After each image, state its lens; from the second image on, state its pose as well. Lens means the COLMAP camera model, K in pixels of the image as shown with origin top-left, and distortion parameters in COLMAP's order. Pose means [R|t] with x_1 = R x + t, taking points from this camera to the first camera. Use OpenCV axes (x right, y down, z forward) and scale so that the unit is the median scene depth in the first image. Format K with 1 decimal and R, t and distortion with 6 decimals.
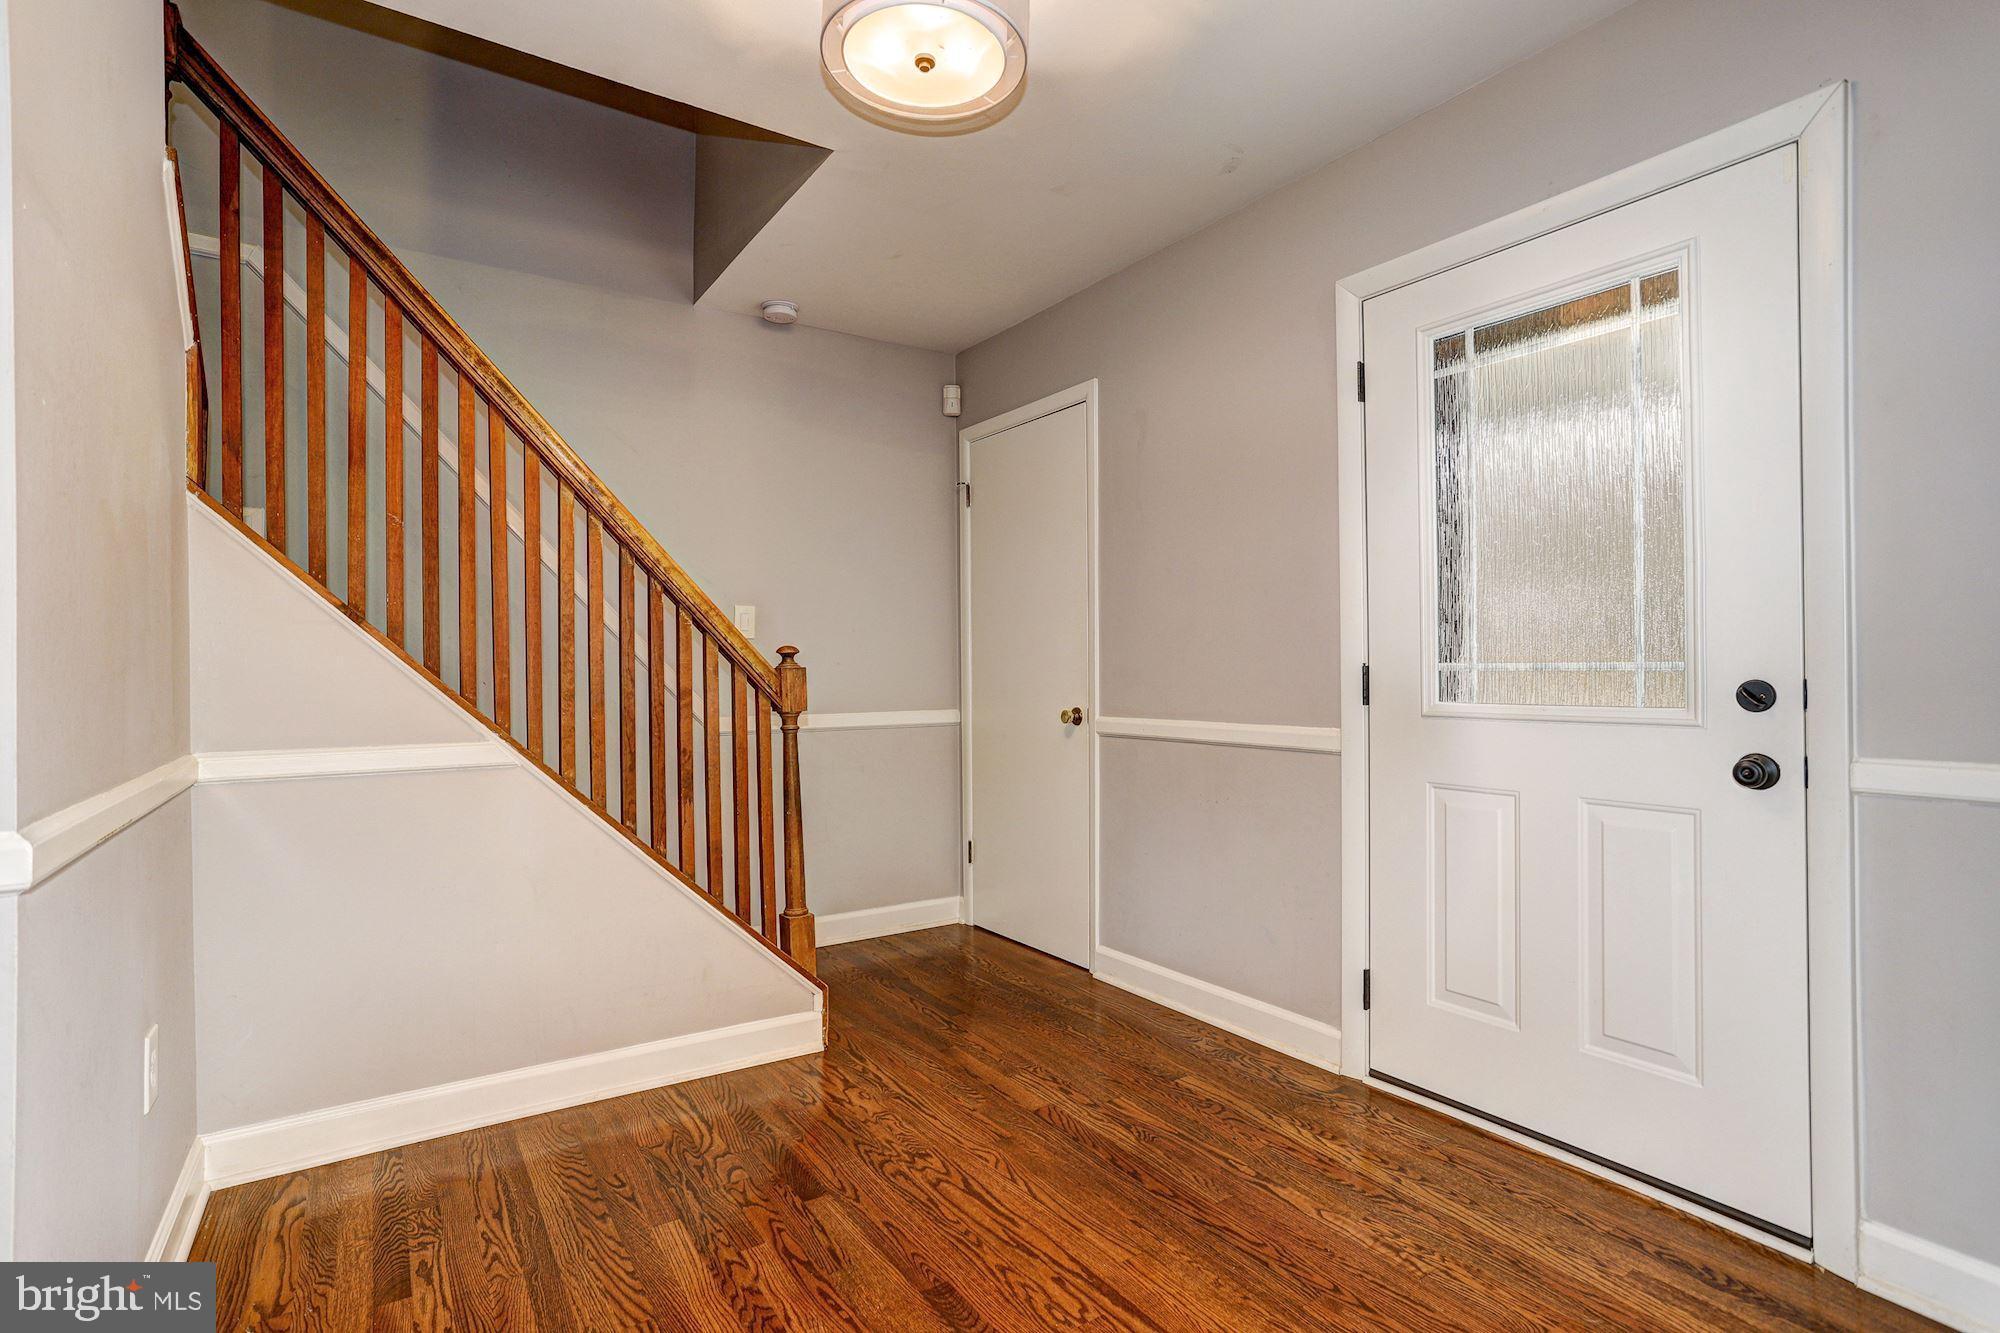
lens RADIAL K [[970.7, 0, 987.4], [0, 970.7, 663.8], [0, 0, 1]] dist [-0.054065, 0.031472]
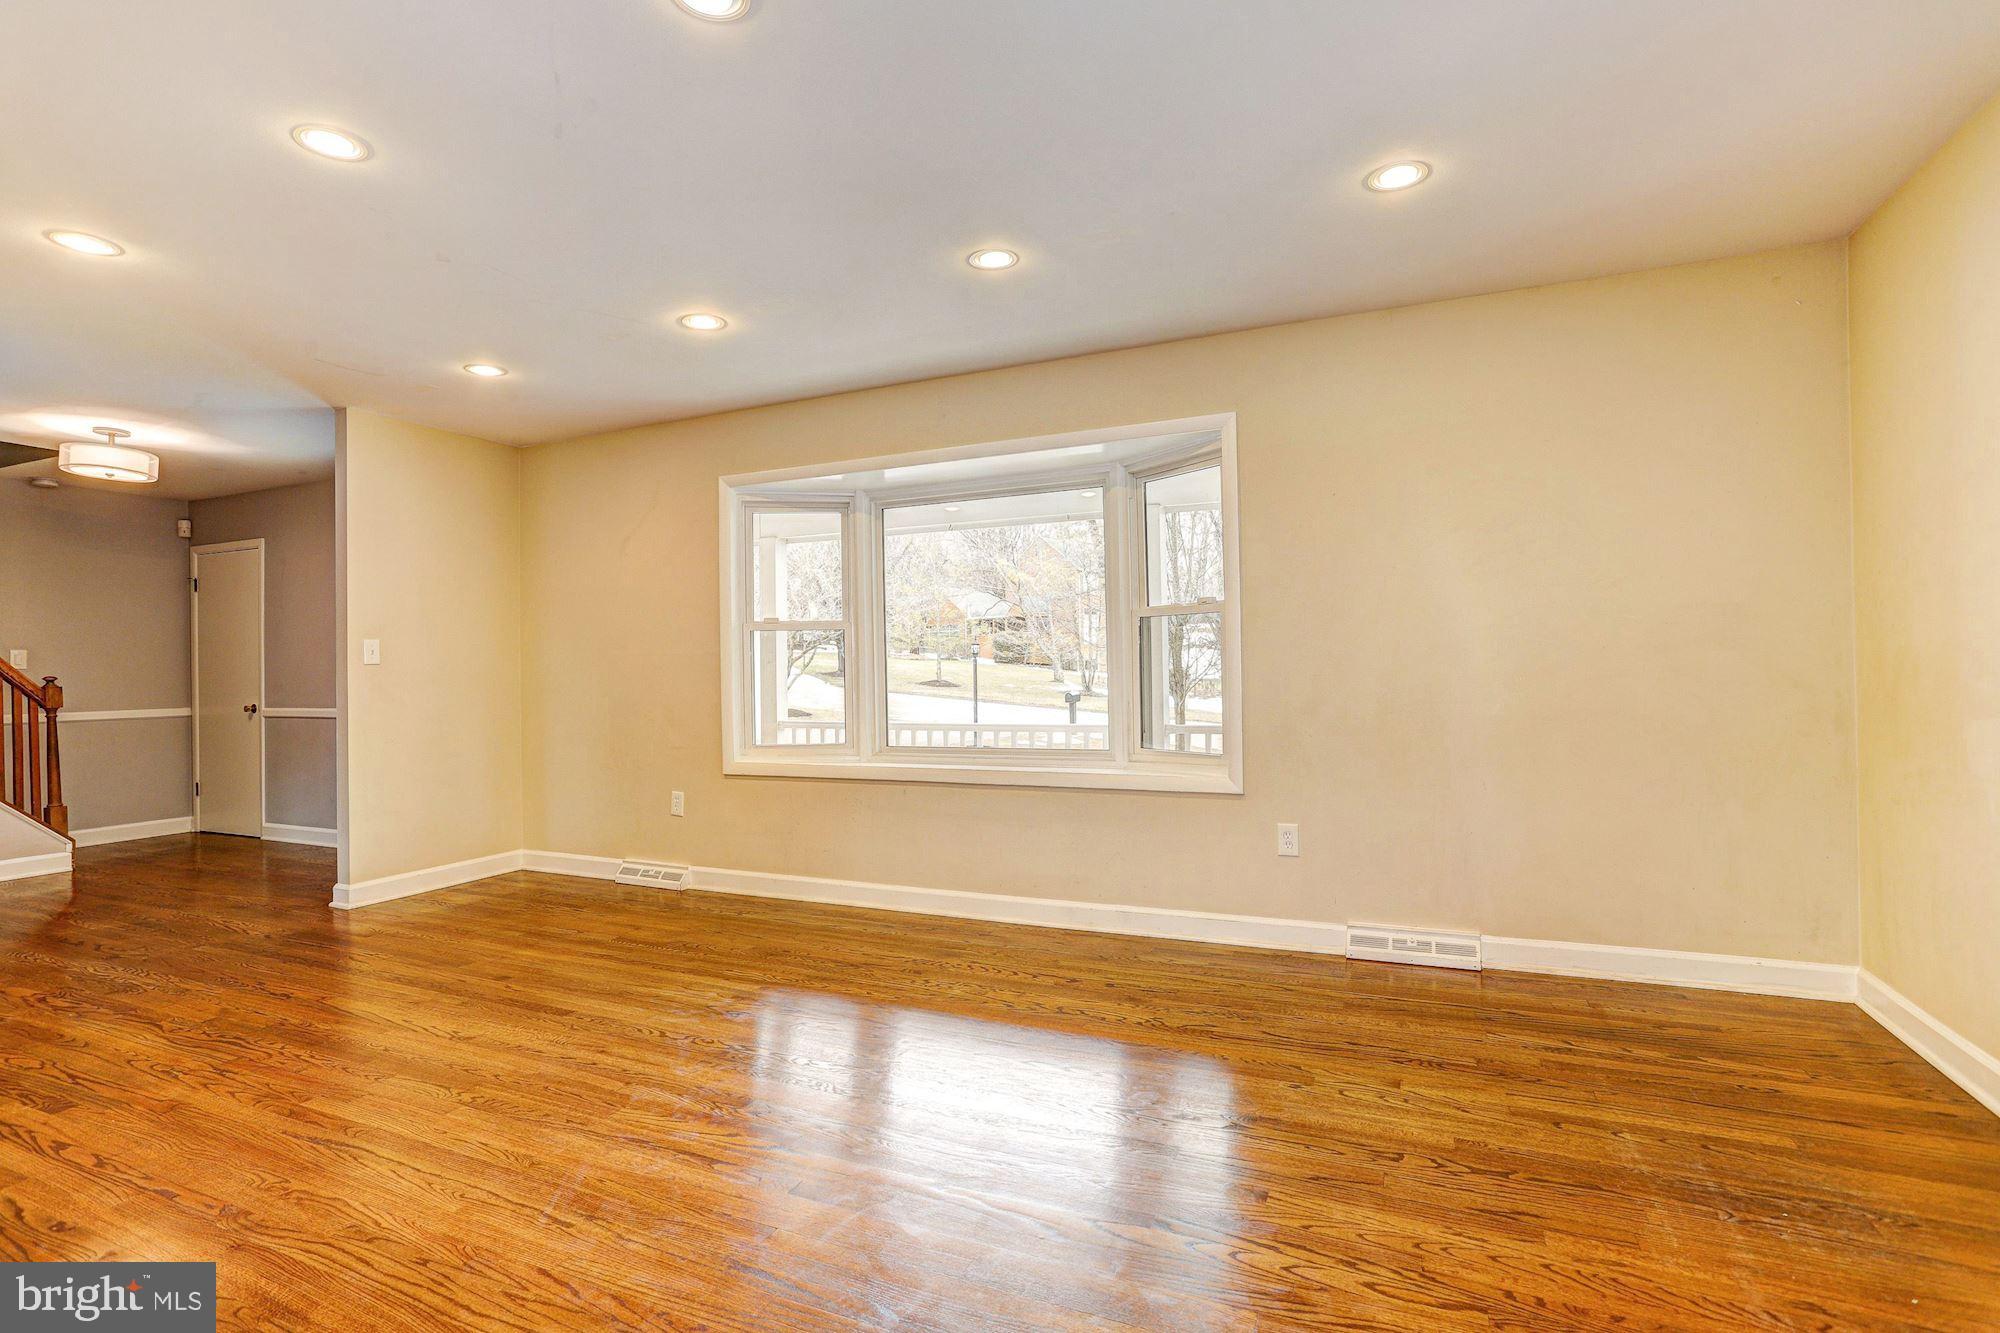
lens RADIAL K [[970.7, 0, 987.4], [0, 970.7, 663.8], [0, 0, 1]] dist [-0.054065, 0.031472]
pose [[0.847896, -0.001323, 0.530160, 0.346444], [0.003340, 0.999990, -0.002847, -0.027171], [-0.530151, 0.004184, 0.847893, -1.476734]]
